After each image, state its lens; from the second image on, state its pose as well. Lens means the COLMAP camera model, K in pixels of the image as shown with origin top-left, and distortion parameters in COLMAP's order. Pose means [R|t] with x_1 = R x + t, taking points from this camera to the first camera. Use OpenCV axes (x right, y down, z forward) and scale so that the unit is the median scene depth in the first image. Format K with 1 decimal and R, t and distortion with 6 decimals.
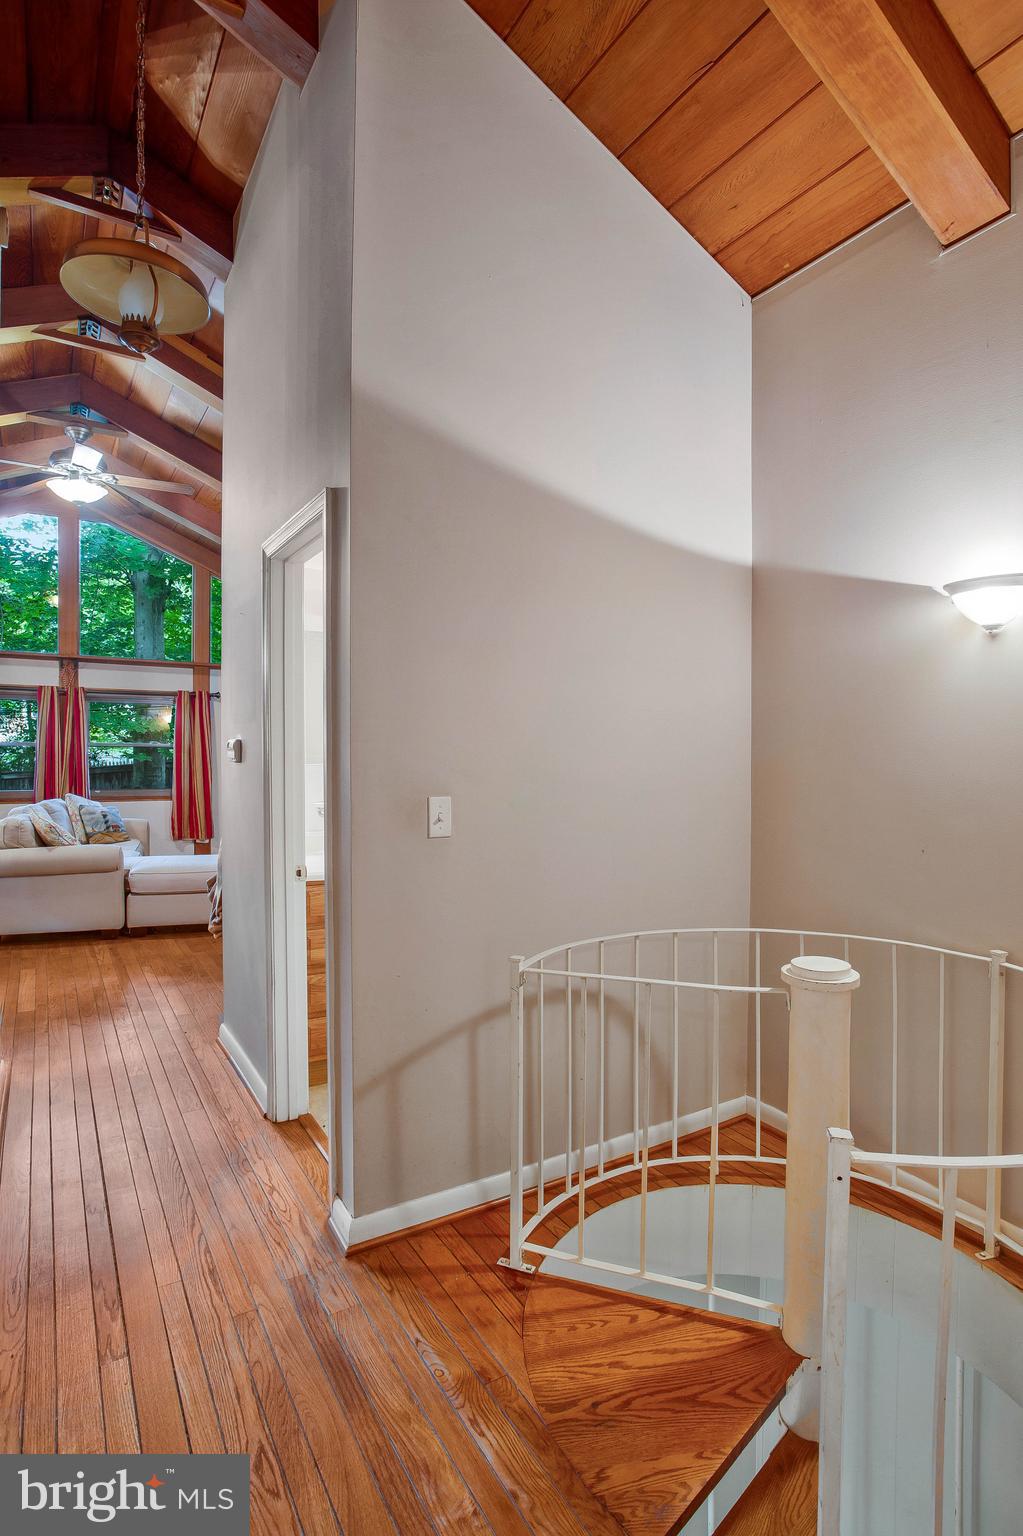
lens RADIAL K [[766.3, 0, 513.2], [0, 766.3, 761.9], [0, 0, 1]] dist [-0.069026, 0.024863]
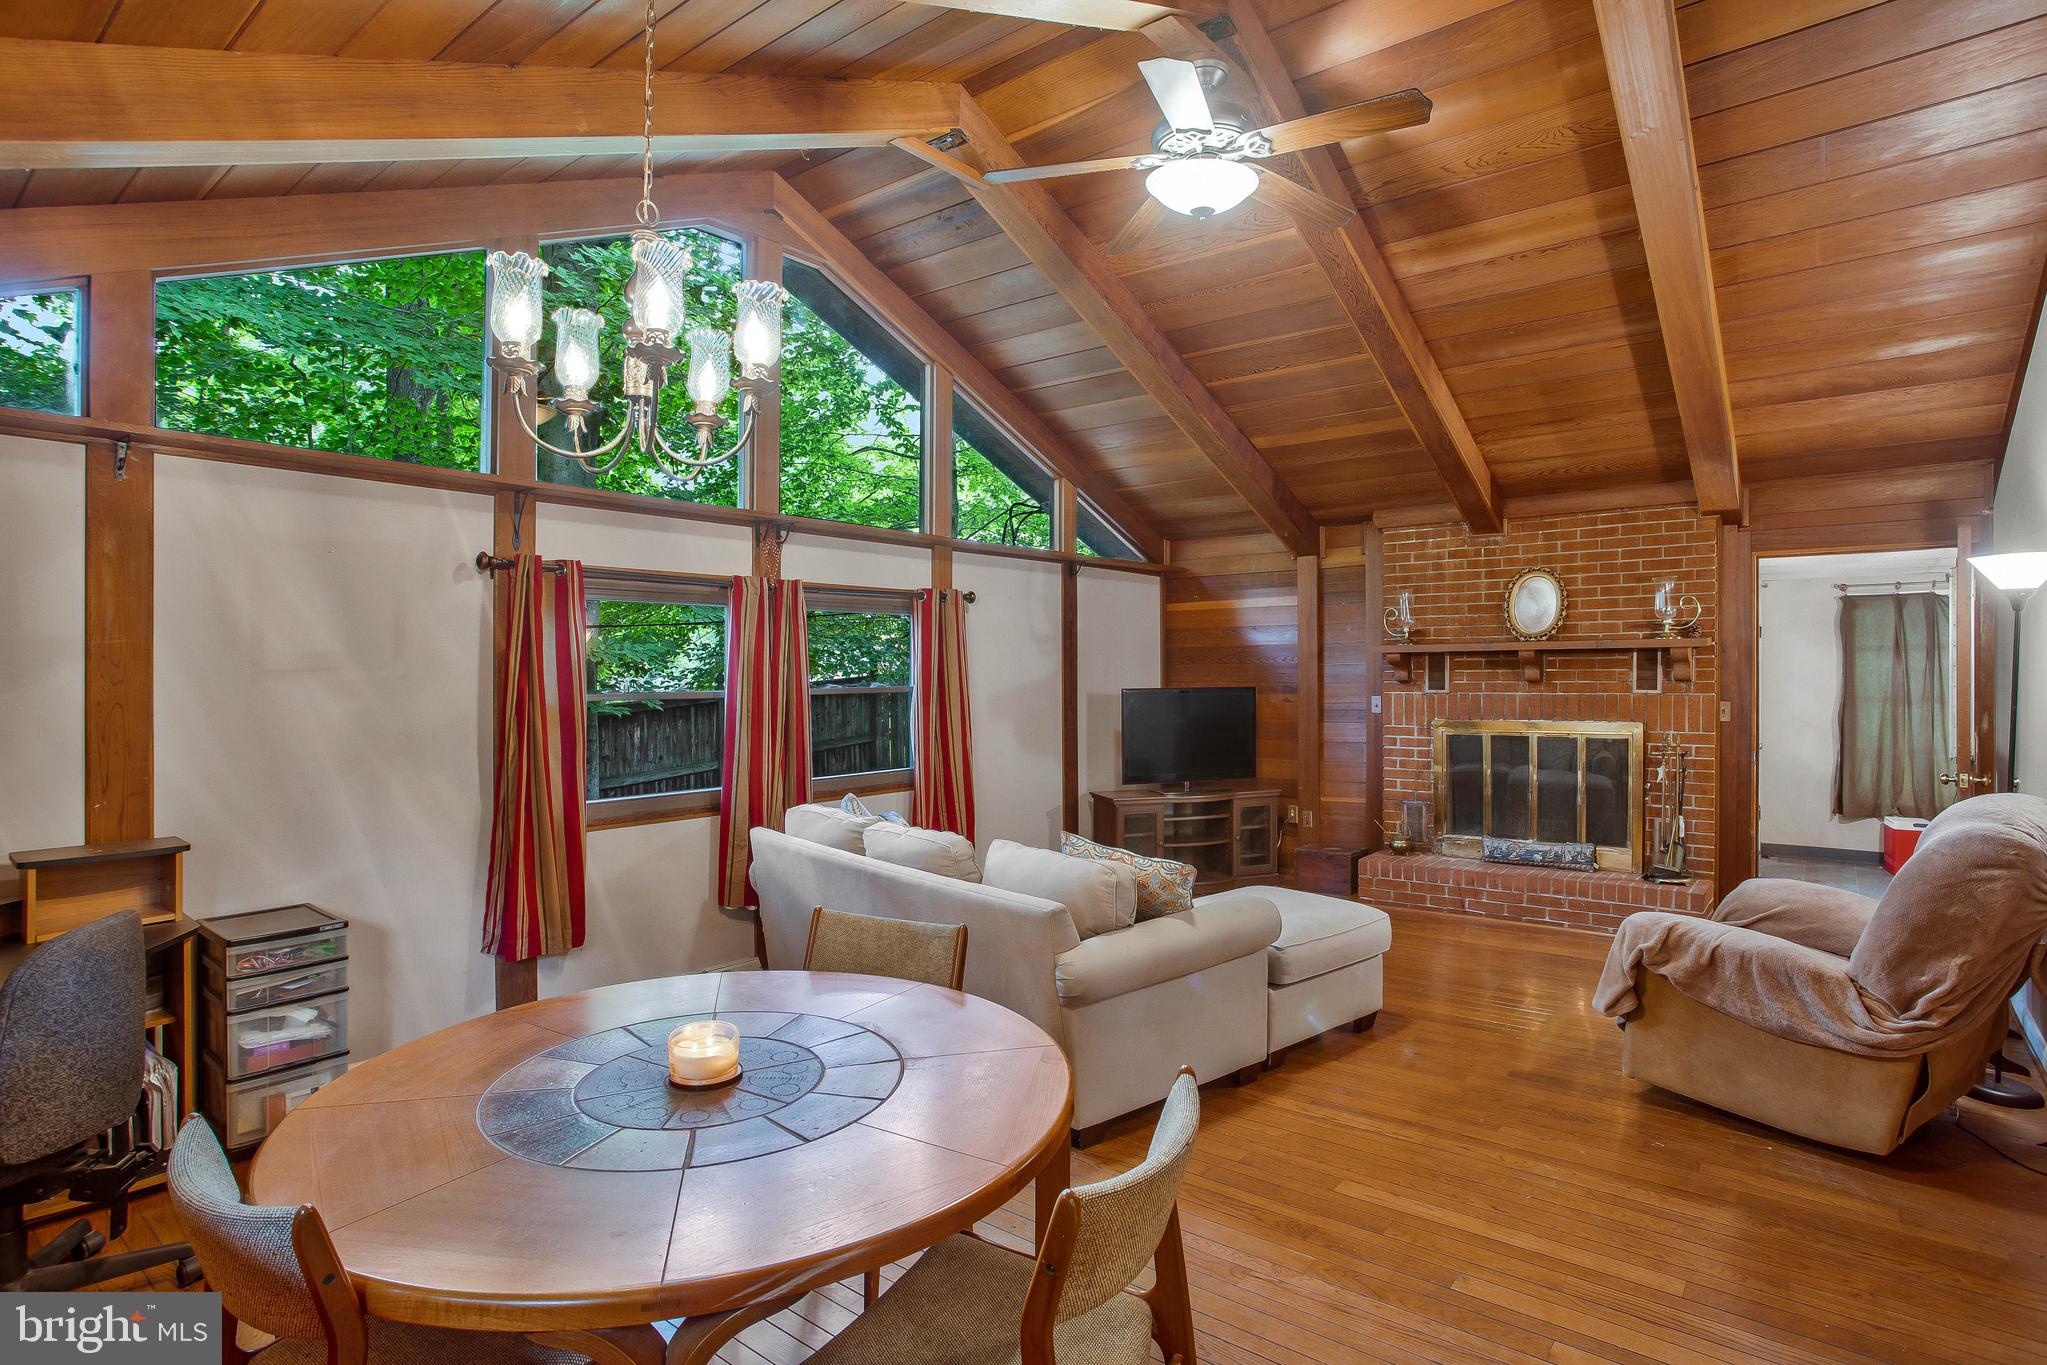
lens RADIAL K [[1021.3, 0, 1023.0], [0, 1021.3, 688.7], [0, 0, 1]] dist [-0.069026, 0.024863]
pose [[0.938218, -0.028142, 0.344899, -0.613434], [0.027320, 0.999600, 0.007246, -0.025155], [-0.344965, 0.002625, 0.938612, 0.283813]]
